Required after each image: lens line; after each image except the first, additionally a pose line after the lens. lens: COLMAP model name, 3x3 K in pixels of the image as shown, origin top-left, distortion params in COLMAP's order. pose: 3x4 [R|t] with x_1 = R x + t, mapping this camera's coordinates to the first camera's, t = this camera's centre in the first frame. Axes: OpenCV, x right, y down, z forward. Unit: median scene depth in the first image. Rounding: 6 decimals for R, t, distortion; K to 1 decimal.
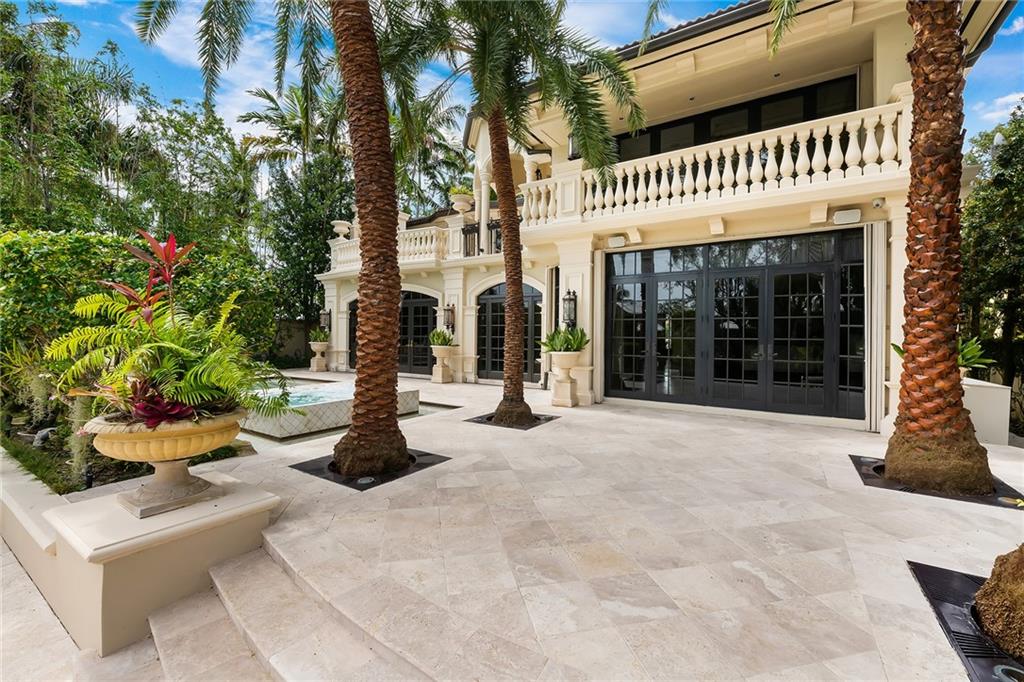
lens RADIAL K [[431.7, 0, 508.8], [0, 431.7, 339.7], [0, 0, 1]] dist [-0.002256, -0.001754]
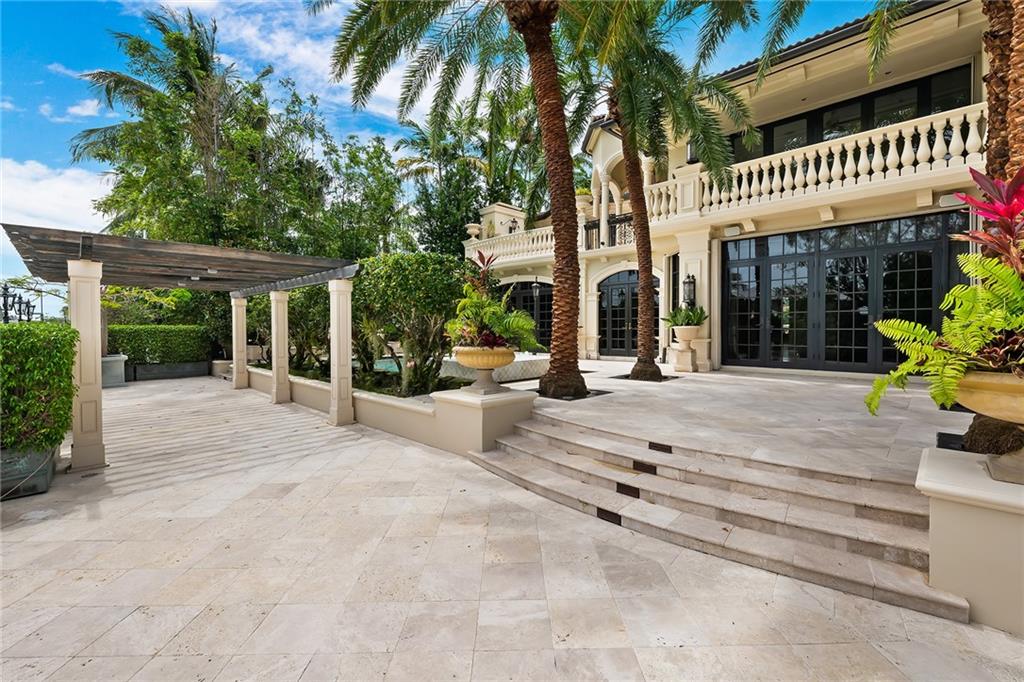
lens RADIAL K [[431.7, 0, 512.9], [0, 431.7, 336.9], [0, 0, 1]] dist [-0.002256, -0.001754]
pose [[0.977096, -0.009798, -0.212572, -0.083382], [0.012977, 0.999824, 0.013564, 0.034364], [0.212401, -0.016012, 0.977051, -0.266833]]
